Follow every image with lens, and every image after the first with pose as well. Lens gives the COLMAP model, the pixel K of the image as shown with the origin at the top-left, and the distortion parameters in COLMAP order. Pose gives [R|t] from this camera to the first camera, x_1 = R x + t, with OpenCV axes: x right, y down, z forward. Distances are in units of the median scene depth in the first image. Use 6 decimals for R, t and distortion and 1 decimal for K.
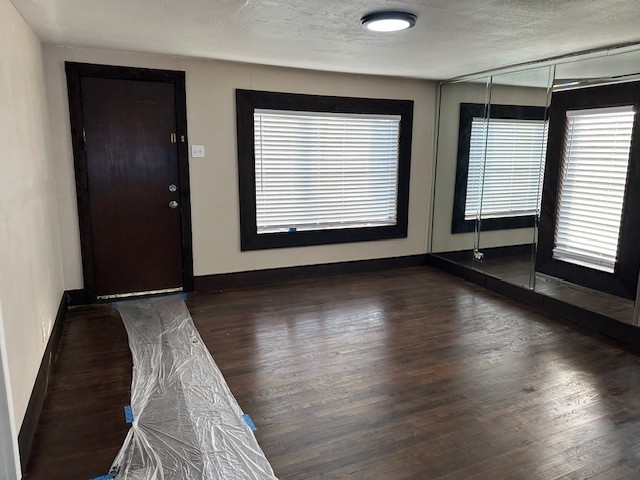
lens RADIAL K [[449.6, 0, 316.7], [0, 449.6, 236.5], [0, 0, 1]] dist [0.039008, -0.054386]
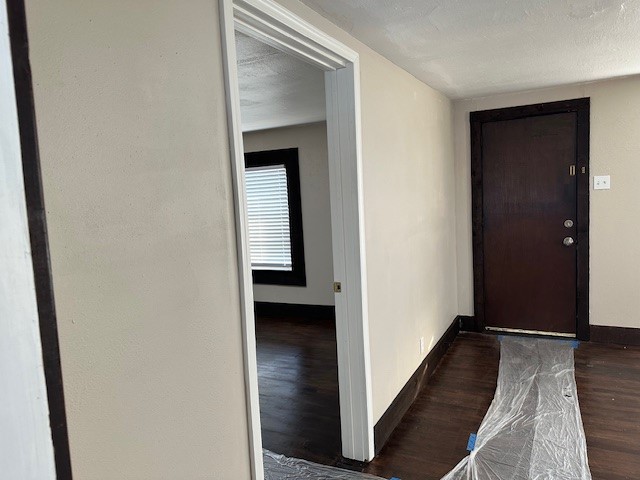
lens RADIAL K [[449.6, 0, 316.6], [0, 449.6, 238.2], [0, 0, 1]] dist [0.039008, -0.054386]
pose [[0.616880, 0.027664, -0.786571, 1.323996], [-0.086281, 0.995736, -0.032646, -0.045488], [0.782313, 0.088005, 0.616637, 0.386215]]
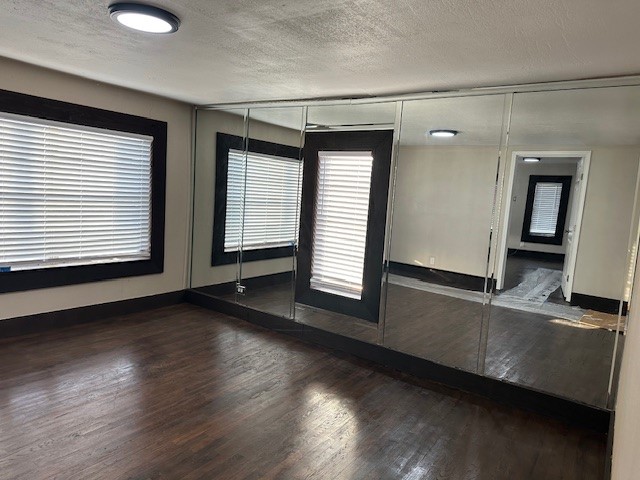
lens RADIAL K [[449.6, 0, 326.9], [0, 449.6, 242.8], [0, 0, 1]] dist [0.039008, -0.054386]
pose [[0.845444, -0.004104, 0.534048, -0.001637], [0.030330, 0.998726, -0.040340, -0.011527], [-0.533202, 0.050303, 0.844491, 0.073448]]
